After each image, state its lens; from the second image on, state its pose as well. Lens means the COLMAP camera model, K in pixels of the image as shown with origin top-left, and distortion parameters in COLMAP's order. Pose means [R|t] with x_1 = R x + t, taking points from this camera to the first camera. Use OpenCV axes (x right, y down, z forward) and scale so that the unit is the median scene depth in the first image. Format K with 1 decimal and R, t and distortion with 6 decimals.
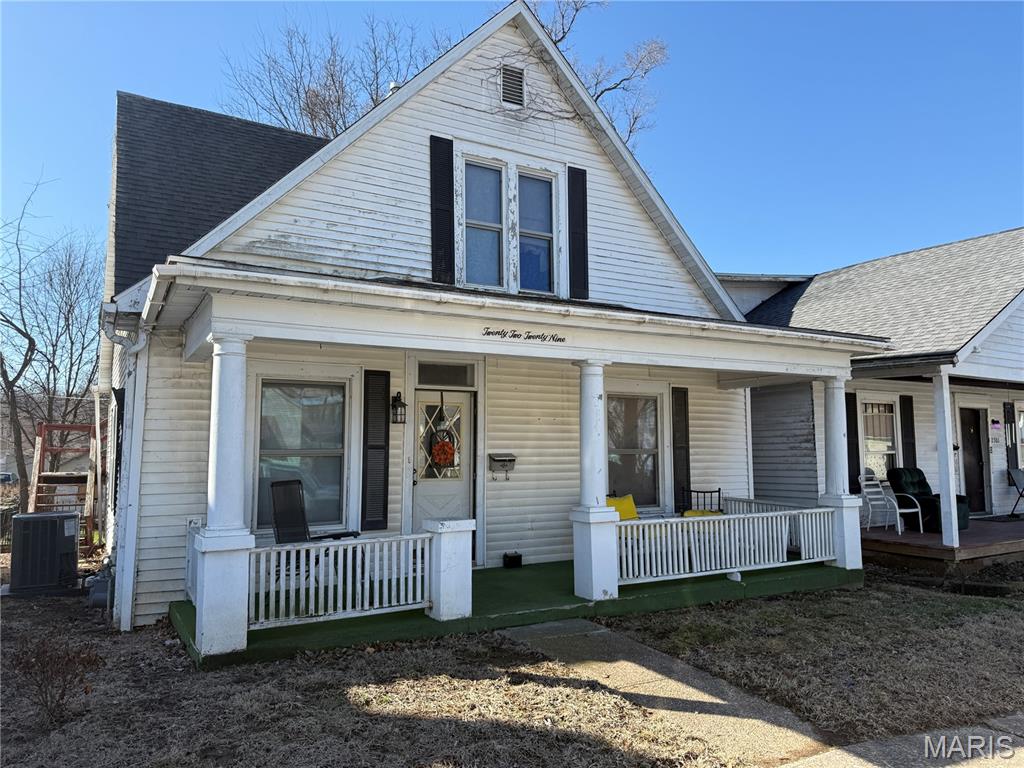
lens RADIAL K [[723.7, 0, 508.2], [0, 723.7, 386.1], [0, 0, 1]] dist [0.040851, -0.050702]
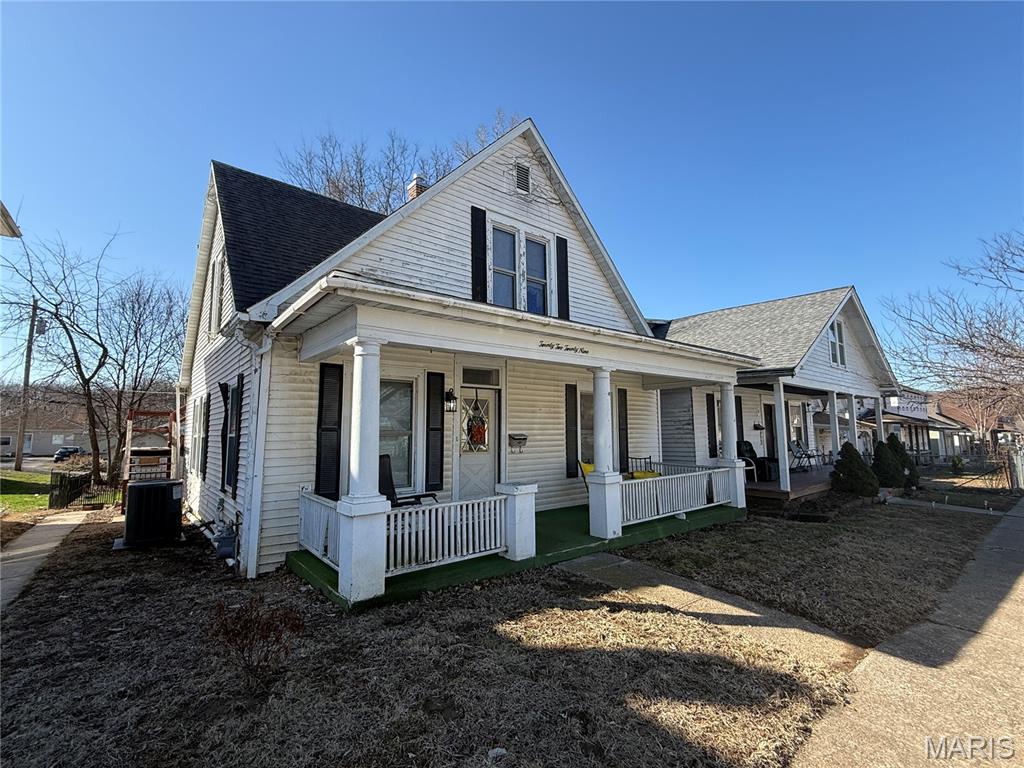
lens RADIAL K [[461.9, 0, 511.1], [0, 461.9, 379.9], [0, 0, 1]] dist [-0.005421, 0.002969]
pose [[0.986206, 0.016516, 0.164697, -0.185206], [-0.013378, 0.999708, -0.020148, 0.008063], [-0.164981, 0.017667, 0.986138, 0.124632]]
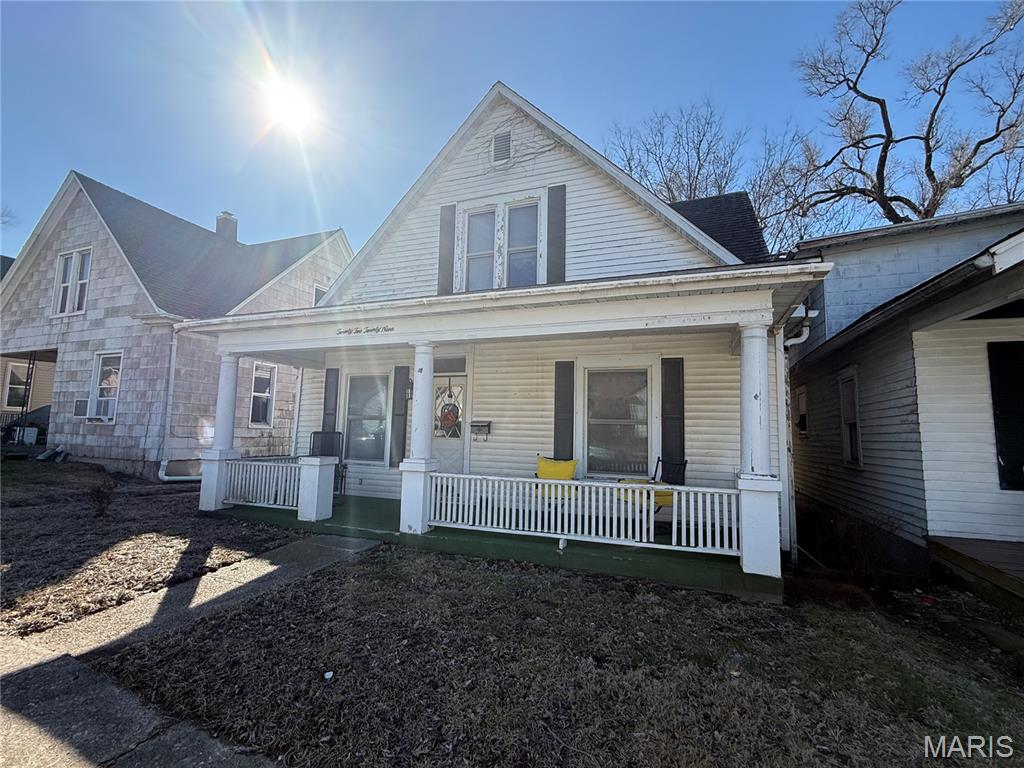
lens RADIAL K [[461.9, 0, 515.5], [0, 461.9, 380.7], [0, 0, 1]] dist [-0.005421, 0.002969]
pose [[0.644904, -0.064364, -0.761548, 0.739235], [0.043220, 0.997924, -0.047741, 0.068705], [0.763040, -0.002126, 0.646347, 0.538465]]
